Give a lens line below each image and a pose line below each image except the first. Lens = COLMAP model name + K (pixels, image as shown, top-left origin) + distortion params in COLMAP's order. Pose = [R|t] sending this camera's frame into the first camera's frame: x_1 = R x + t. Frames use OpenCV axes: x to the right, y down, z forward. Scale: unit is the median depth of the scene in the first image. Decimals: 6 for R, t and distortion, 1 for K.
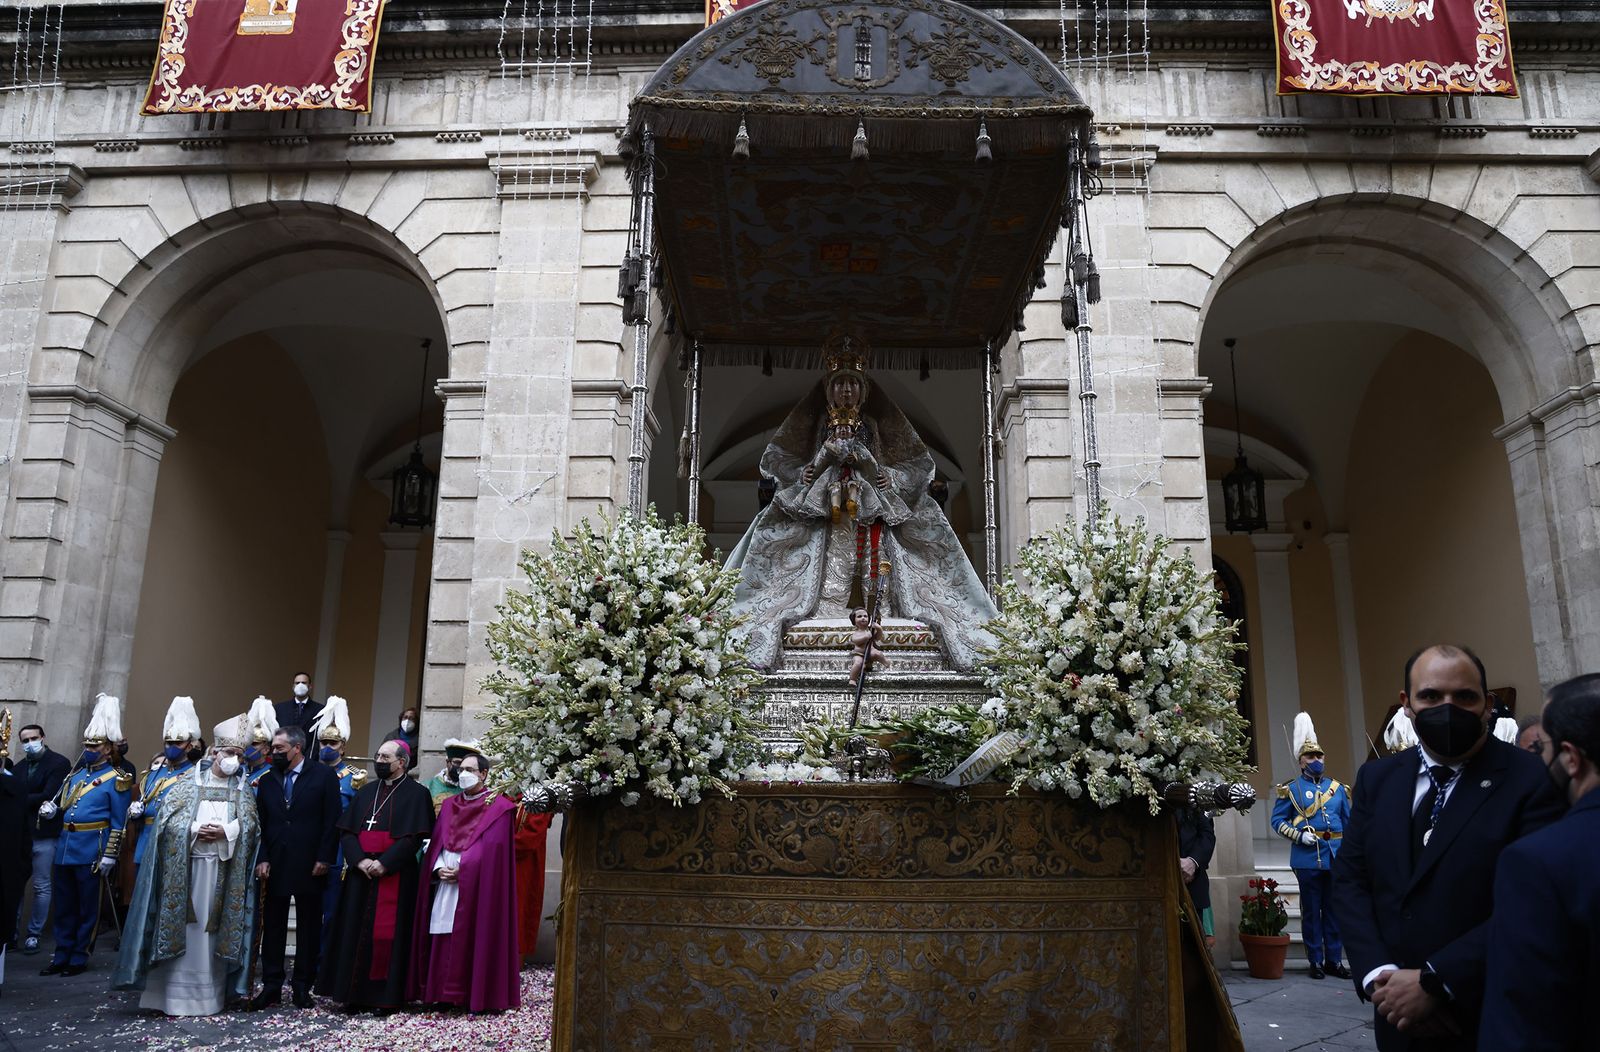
lens RADIAL K [[1153.6, 0, 813.0], [0, 1153.6, 513.3], [0, 0, 1]] dist [-0.097816, 0.075363]
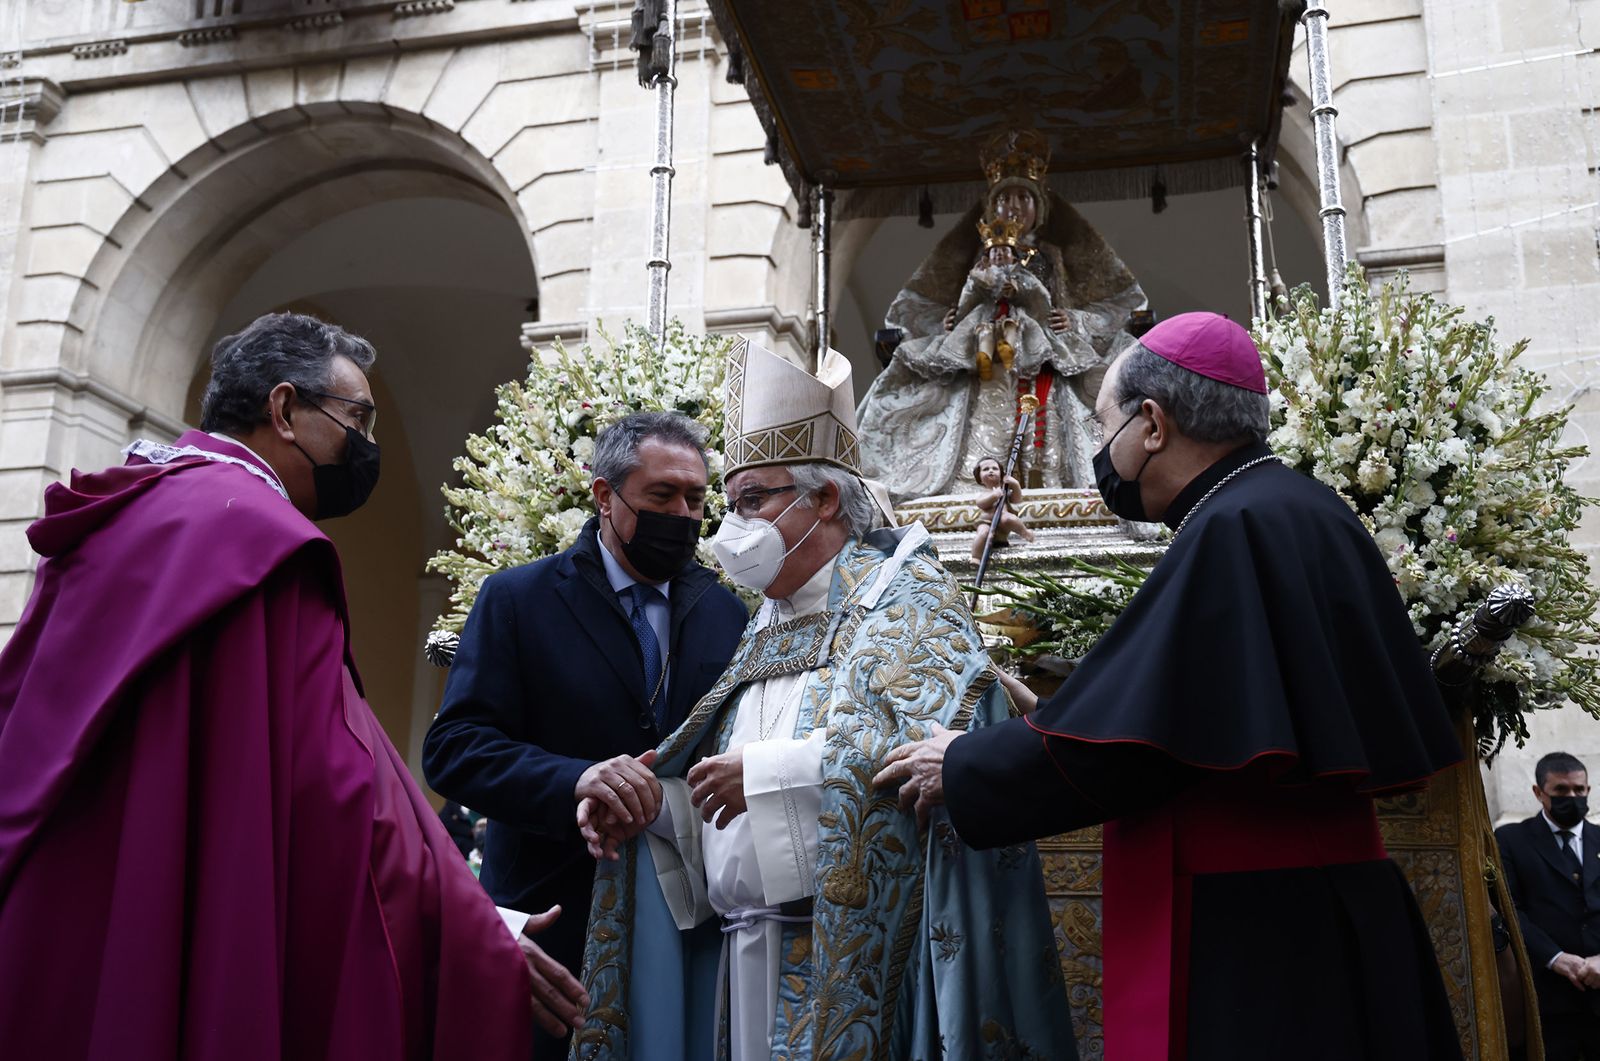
lens RADIAL K [[1663.4, 0, 804.0], [0, 1663.4, 523.2], [0, 0, 1]] dist [0.048606, 0.024401]
pose [[0.977593, -0.053848, -0.203501, 0.124590], [0.045614, 0.997948, -0.044945, 0.149728], [0.205503, 0.034655, 0.978043, 0.016243]]
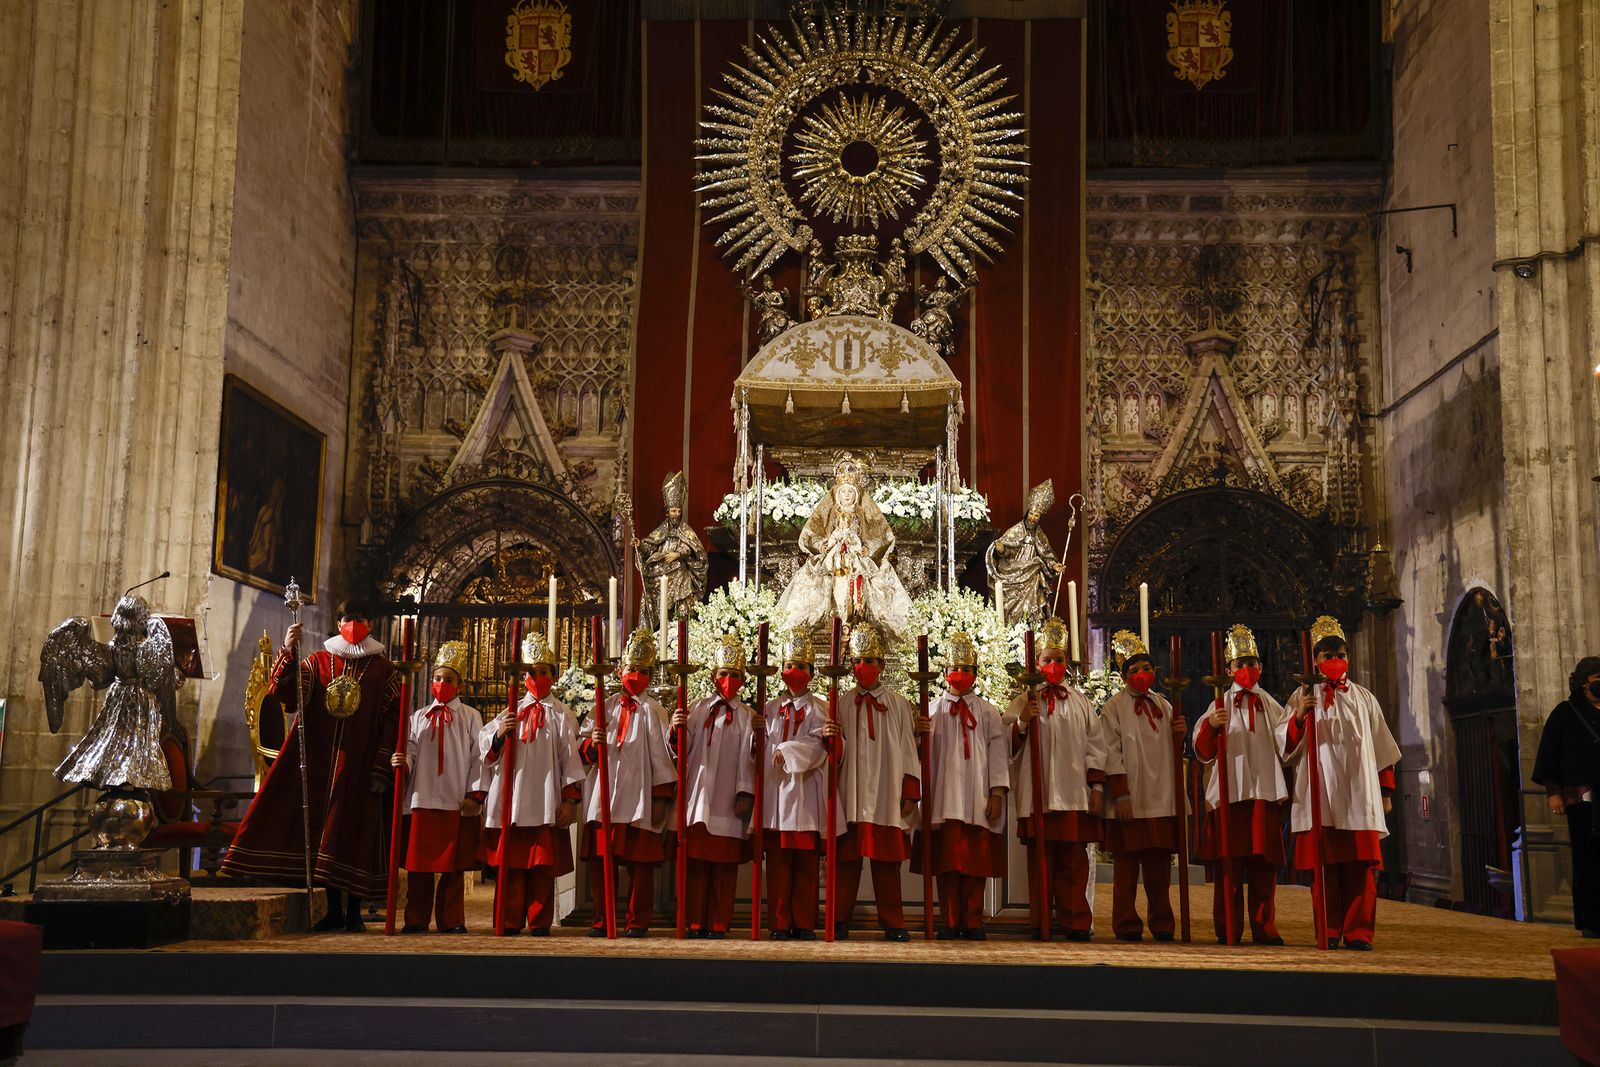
lens RADIAL K [[1663.4, 0, 804.0], [0, 1663.4, 526.2], [0, 0, 1]] dist [0.048606, 0.024401]
pose [[0.999207, -0.002291, -0.039754, 0.083803], [0.005246, 0.997215, 0.074401, -0.319900], [0.039473, -0.074551, 0.996436, -2.007371]]
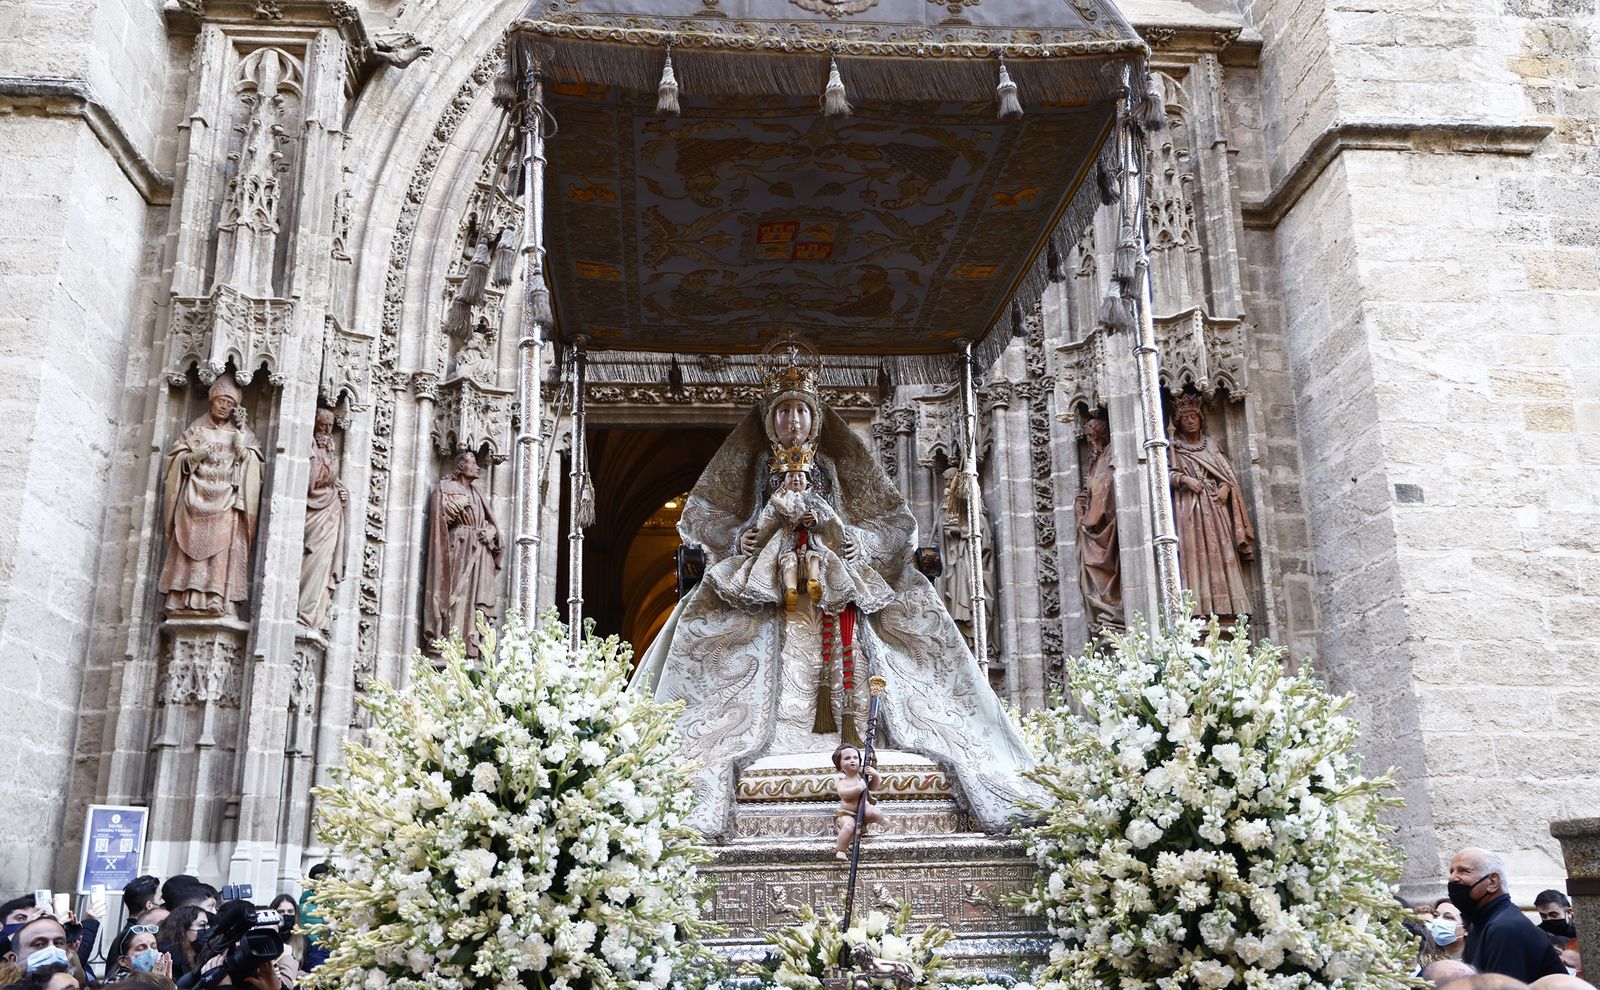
lens RADIAL K [[1451.9, 0, 781.0], [0, 1451.9, 473.9], [0, 0, 1]] dist [0.006773, 0.007376]
pose [[0.997095, -0.008746, 0.075661, -0.061841], [0.011530, 0.999270, -0.036430, -0.049731], [-0.075287, 0.037197, 0.996468, 0.098734]]
